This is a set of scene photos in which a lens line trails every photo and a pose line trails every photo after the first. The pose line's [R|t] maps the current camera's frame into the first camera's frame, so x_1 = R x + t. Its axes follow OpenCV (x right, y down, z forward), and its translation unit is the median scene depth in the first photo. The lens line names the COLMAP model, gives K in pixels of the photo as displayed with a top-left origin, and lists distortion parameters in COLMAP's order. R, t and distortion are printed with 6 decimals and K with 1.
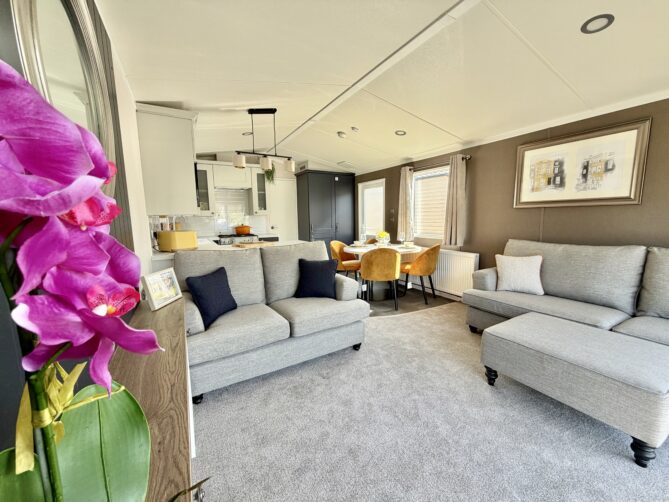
lens RADIAL K [[266.1, 0, 334.2], [0, 266.1, 251.6], [0, 0, 1]] dist [0.000931, -0.000115]
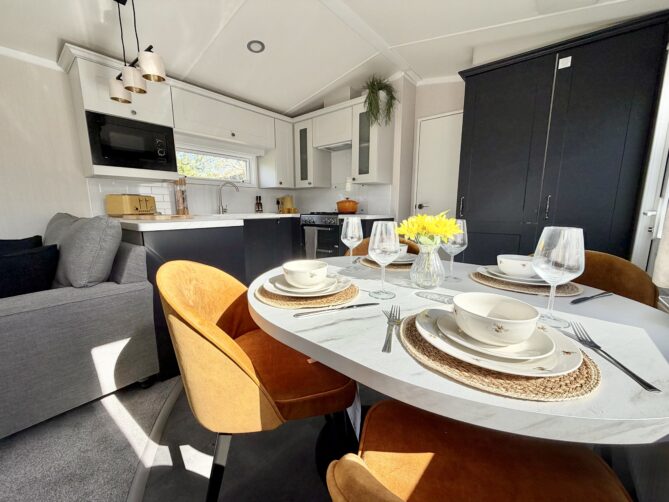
lens RADIAL K [[266.1, 0, 334.2], [0, 266.1, 251.6], [0, 0, 1]] dist [0.000931, -0.000115]
pose [[0.349783, 0.170755, -0.921138, 0.306532], [-0.128527, 0.982698, 0.133361, -0.055330], [0.927972, 0.071743, 0.365678, 0.740338]]
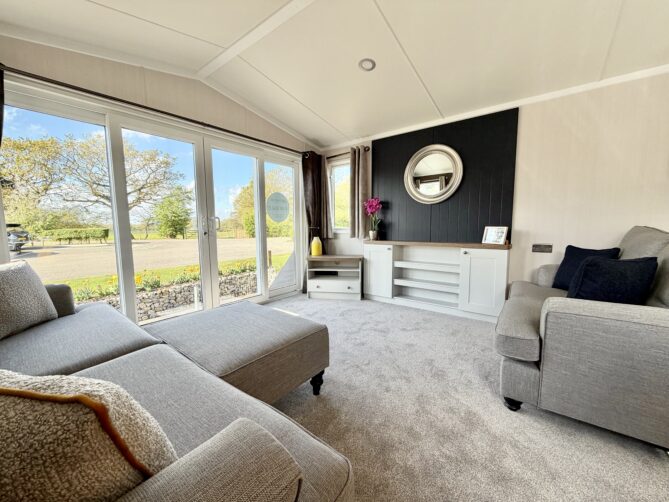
lens RADIAL K [[266.1, 0, 334.2], [0, 266.1, 251.6], [0, 0, 1]] dist [0.000931, -0.000115]
pose [[-0.924976, 0.066065, -0.374238, 0.334223], [-0.022936, 0.973273, 0.228502, -0.047063], [0.379332, 0.219943, -0.898739, 0.679837]]
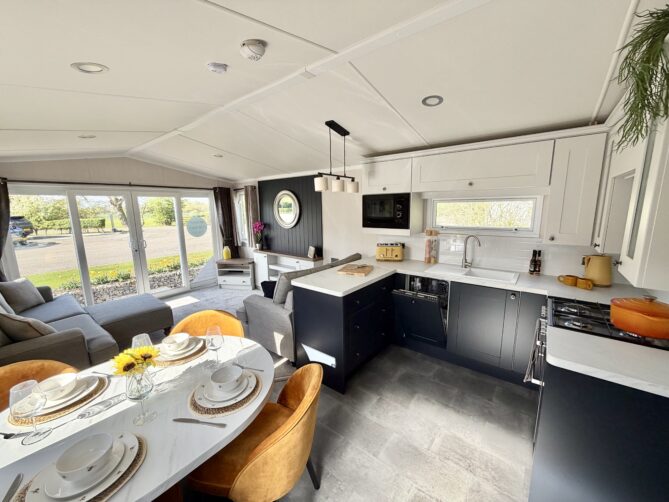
lens RADIAL K [[266.1, 0, 334.2], [0, 266.1, 251.6], [0, 0, 1]] dist [0.000931, -0.000115]
pose [[-0.928745, 0.092703, -0.358942, 0.064649], [-0.017747, 0.956002, 0.292824, -0.230153], [0.370295, 0.278328, -0.886236, 1.132986]]
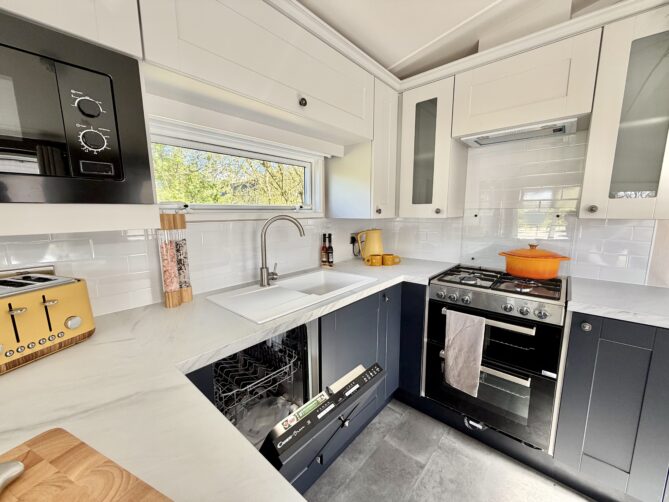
lens RADIAL K [[266.1, 0, 334.2], [0, 266.1, 251.6], [0, 0, 1]] dist [0.000931, -0.000115]
pose [[0.323932, 0.156708, -0.933012, -0.126649], [-0.124757, 0.984650, 0.122067, -0.106269], [0.937819, 0.076859, 0.338510, 0.683778]]
